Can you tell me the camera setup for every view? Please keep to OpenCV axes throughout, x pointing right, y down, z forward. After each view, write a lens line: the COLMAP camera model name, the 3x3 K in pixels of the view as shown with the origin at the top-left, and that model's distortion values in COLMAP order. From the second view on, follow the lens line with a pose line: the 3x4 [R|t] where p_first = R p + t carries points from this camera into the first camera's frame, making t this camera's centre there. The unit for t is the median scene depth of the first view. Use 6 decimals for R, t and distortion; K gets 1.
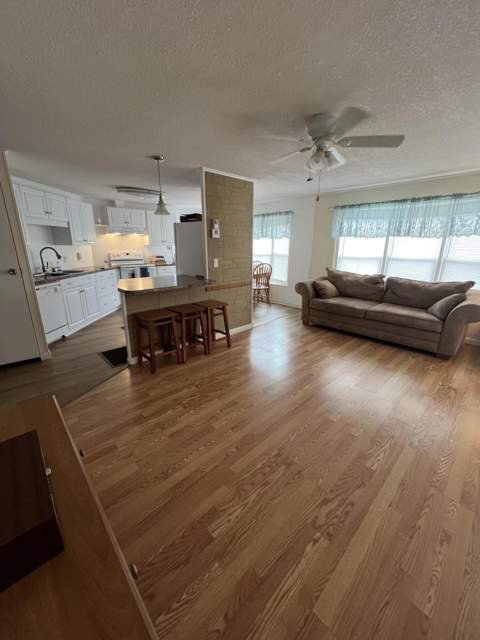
lens RADIAL K [[256.5, 0, 242.1], [0, 256.5, 317.1], [0, 0, 1]] dist [-0.000929, -0.000172]
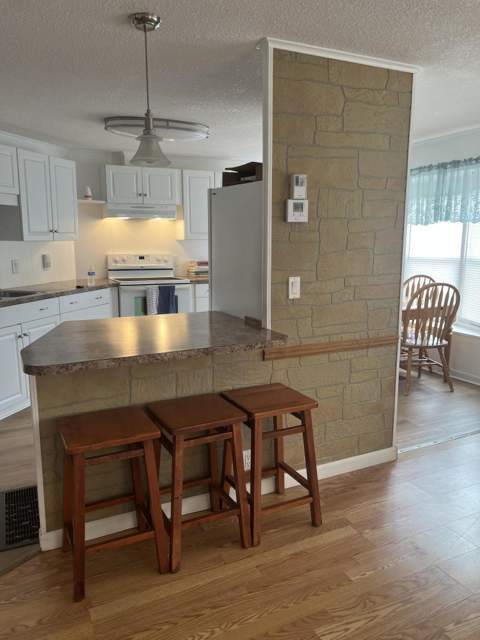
lens RADIAL K [[485.3, 0, 240.0], [0, 485.3, 320.0], [0, 0, 1]] dist [0.044235, -0.000387]
pose [[0.951381, 0.046199, -0.304532, 0.035030], [-0.078129, 0.992548, -0.093506, -0.077843], [0.297943, 0.112753, 0.947901, 0.262843]]
